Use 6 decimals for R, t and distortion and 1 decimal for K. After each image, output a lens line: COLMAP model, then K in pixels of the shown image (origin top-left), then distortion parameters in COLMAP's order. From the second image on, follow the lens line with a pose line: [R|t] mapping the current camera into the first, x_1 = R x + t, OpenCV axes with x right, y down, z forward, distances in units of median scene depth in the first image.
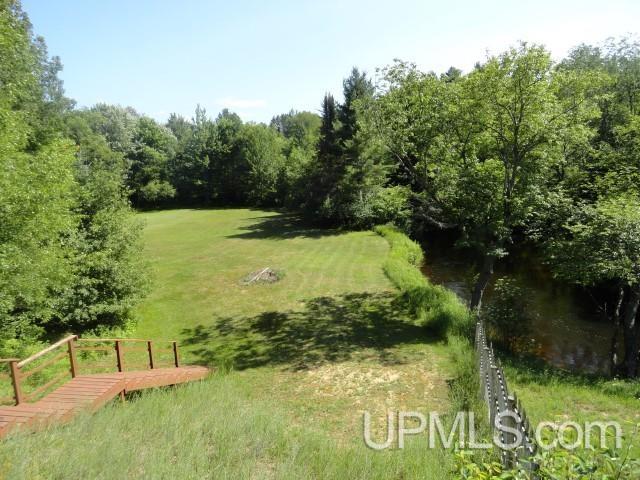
lens RADIAL K [[435.4, 0, 320.0], [0, 435.4, 240.0], [0, 0, 1]] dist [-0.002567, -0.001159]
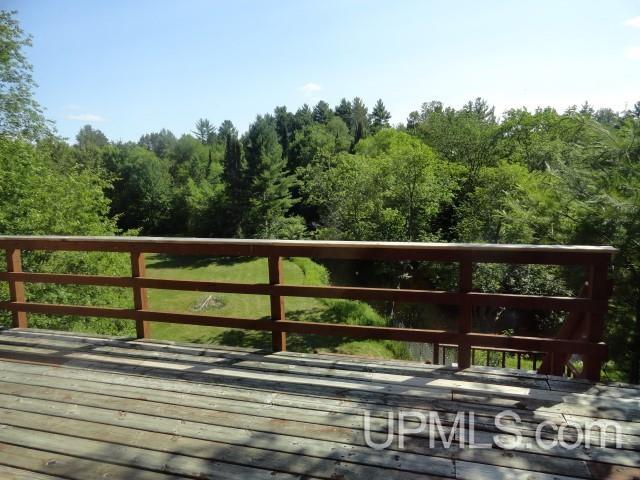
lens RADIAL K [[435.4, 0, 320.0], [0, 435.4, 240.0], [0, 0, 1]] dist [-0.002567, -0.001159]
pose [[0.954868, -0.030117, 0.295498, -0.223493], [0.041430, 0.998626, -0.032098, -0.042710], [-0.294125, 0.042892, 0.954804, -0.255269]]
